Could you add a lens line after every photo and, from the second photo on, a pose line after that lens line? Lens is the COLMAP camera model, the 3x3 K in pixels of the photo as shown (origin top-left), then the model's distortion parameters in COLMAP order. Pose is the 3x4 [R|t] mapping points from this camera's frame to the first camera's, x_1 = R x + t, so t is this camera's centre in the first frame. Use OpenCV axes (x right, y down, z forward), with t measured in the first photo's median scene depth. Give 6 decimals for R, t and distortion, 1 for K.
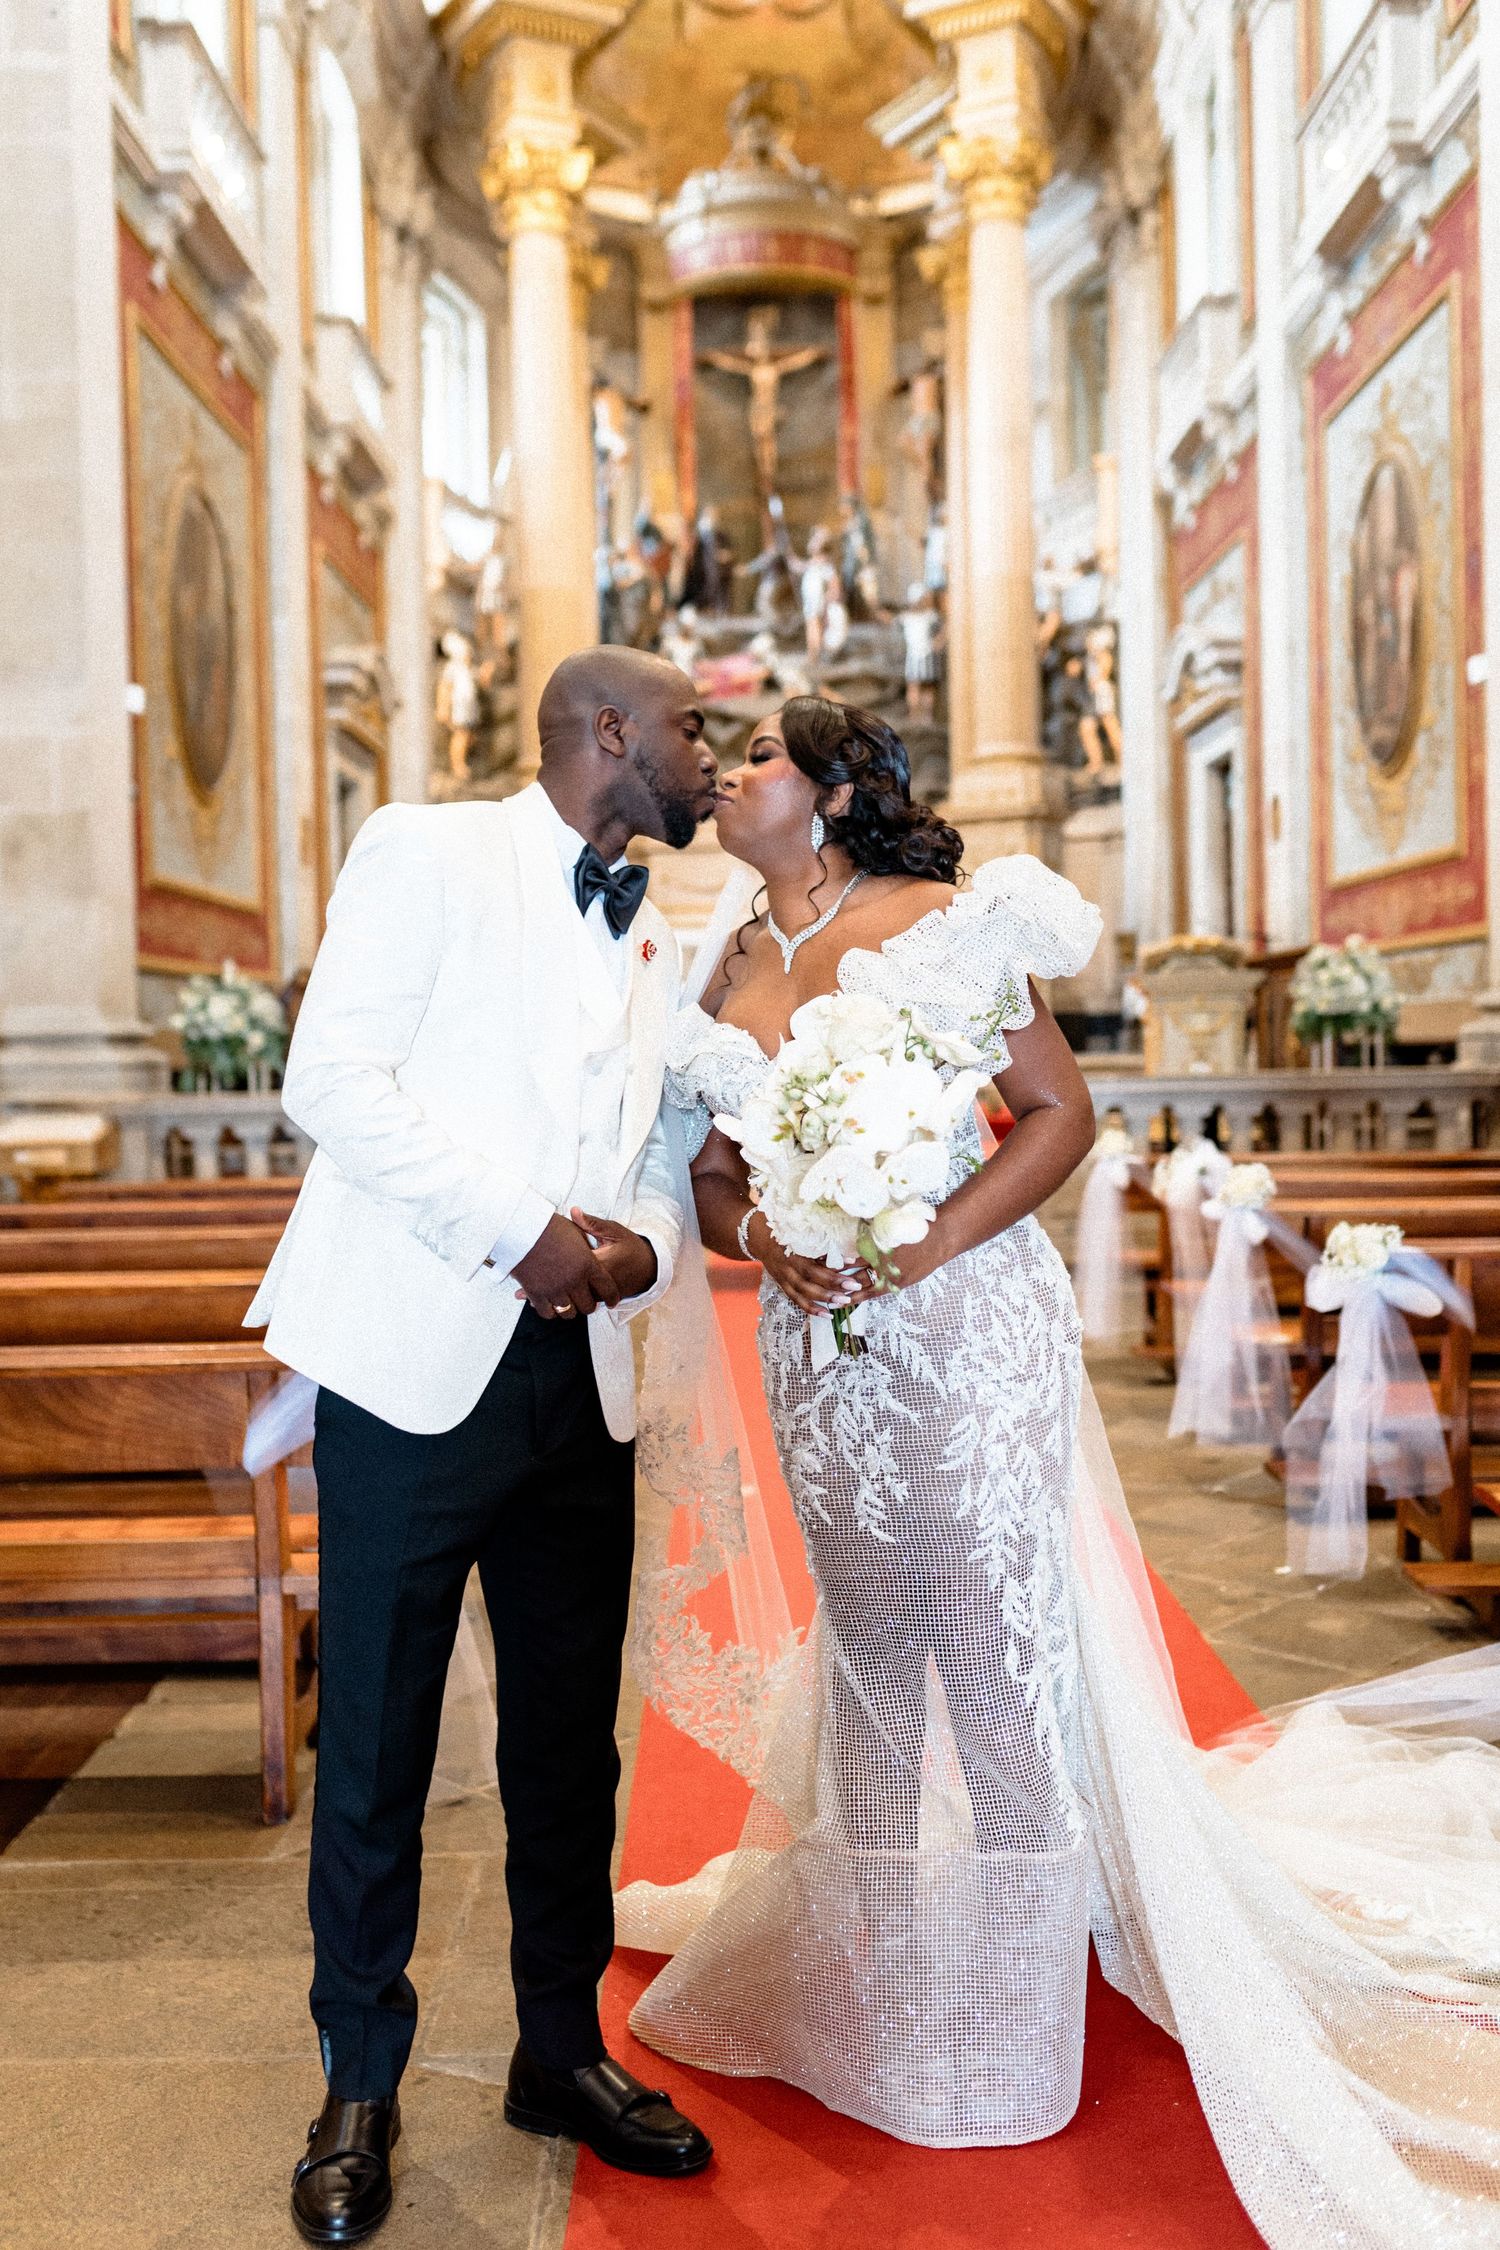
lens RADIAL K [[2174.8, 0, 750.0], [0, 2174.8, 1125.0], [0, 0, 1]] dist [0.008442, 0.002622]
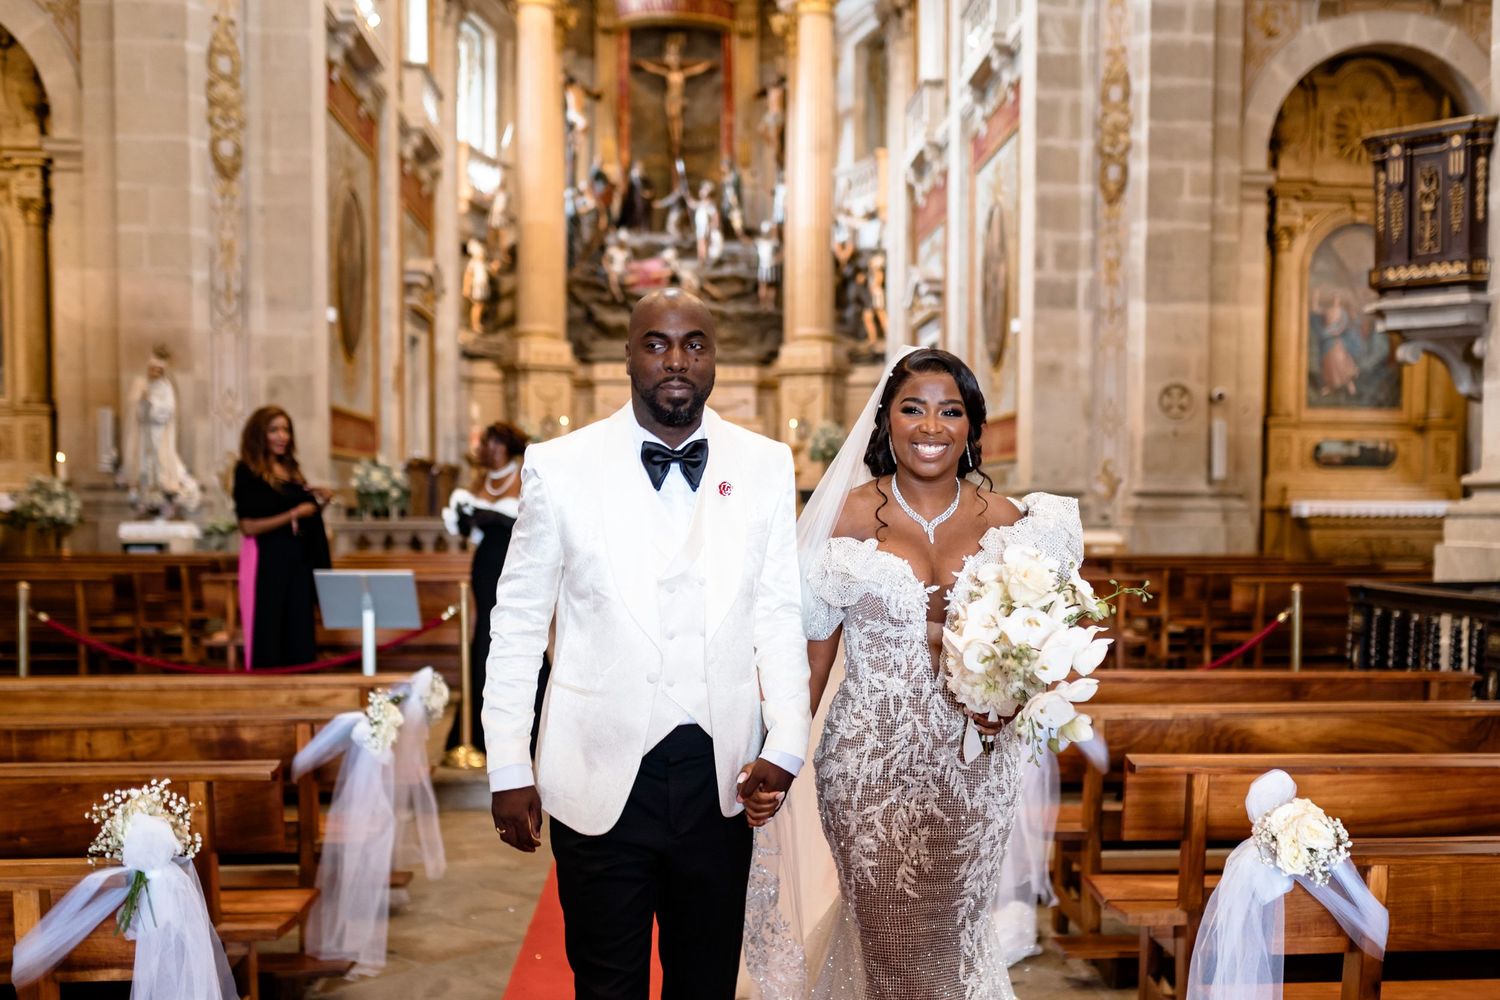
lens RADIAL K [[1674.2, 0, 859.7], [0, 1674.2, 625.4], [0, 0, 1]] dist [-0.022256, -0.008801]
pose [[0.993112, 0.020028, 0.115448, 0.008339], [-0.023759, 0.999236, 0.031030, 0.010647], [-0.114739, -0.033559, 0.992829, -0.250038]]
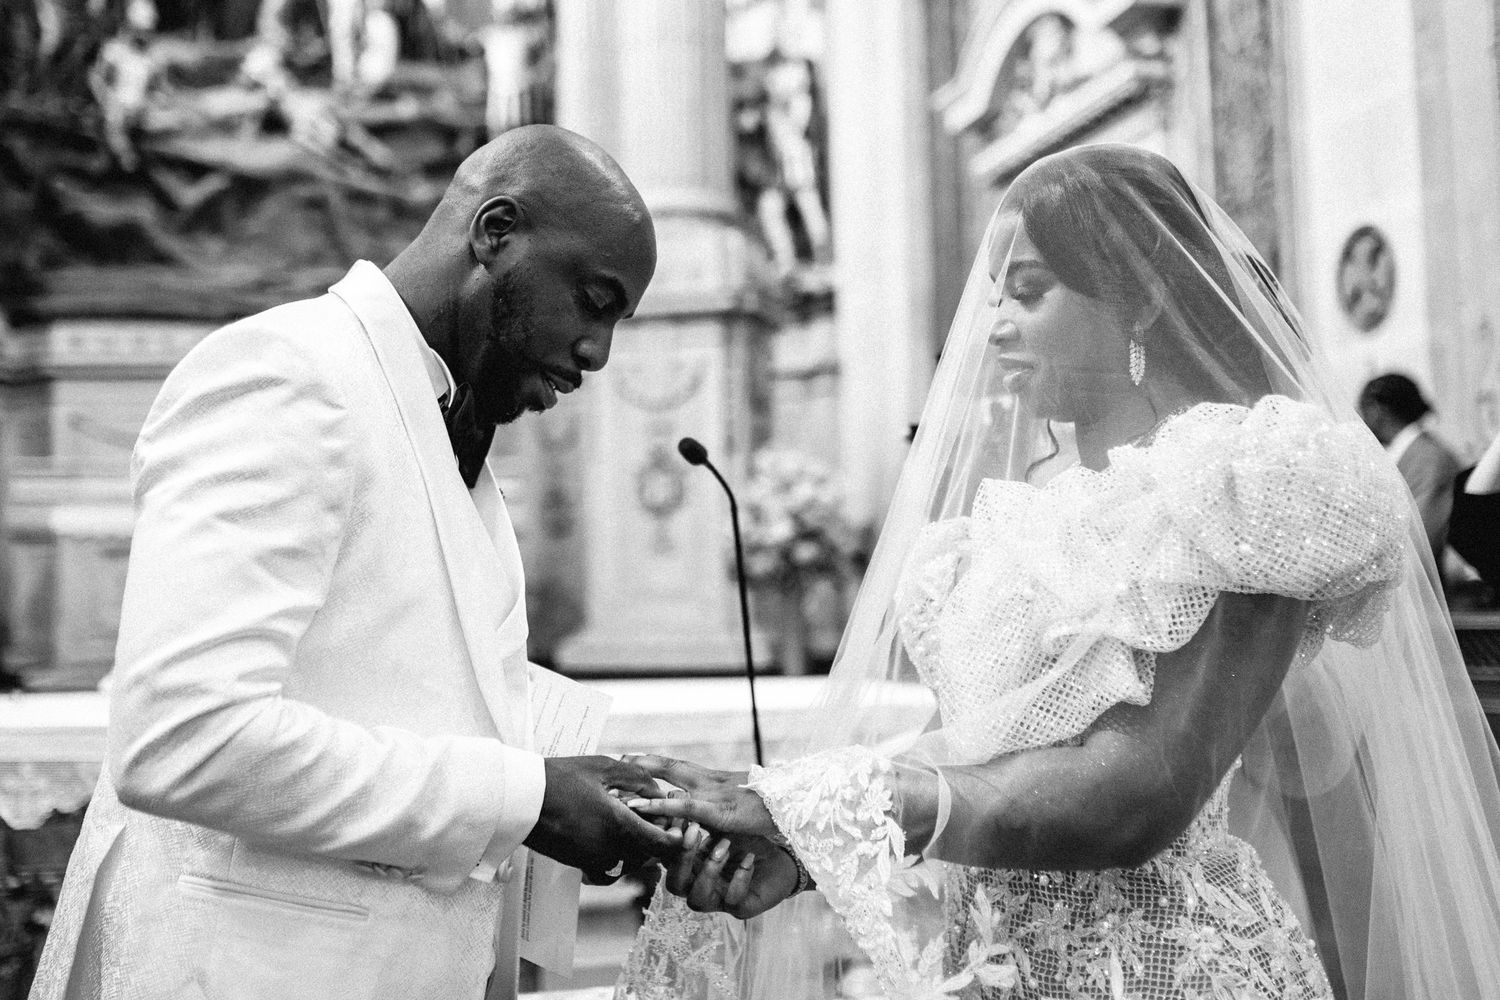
lens RADIAL K [[1922.5, 0, 726.2], [0, 1922.5, 429.0], [0, 0, 1]] dist [-0.025168, -0.055544]
pose [[0.974296, 0.027310, 0.223610, 0.015723], [0.003698, 0.990552, -0.137089, -0.038089], [-0.225241, 0.134392, 0.964990, 0.449156]]
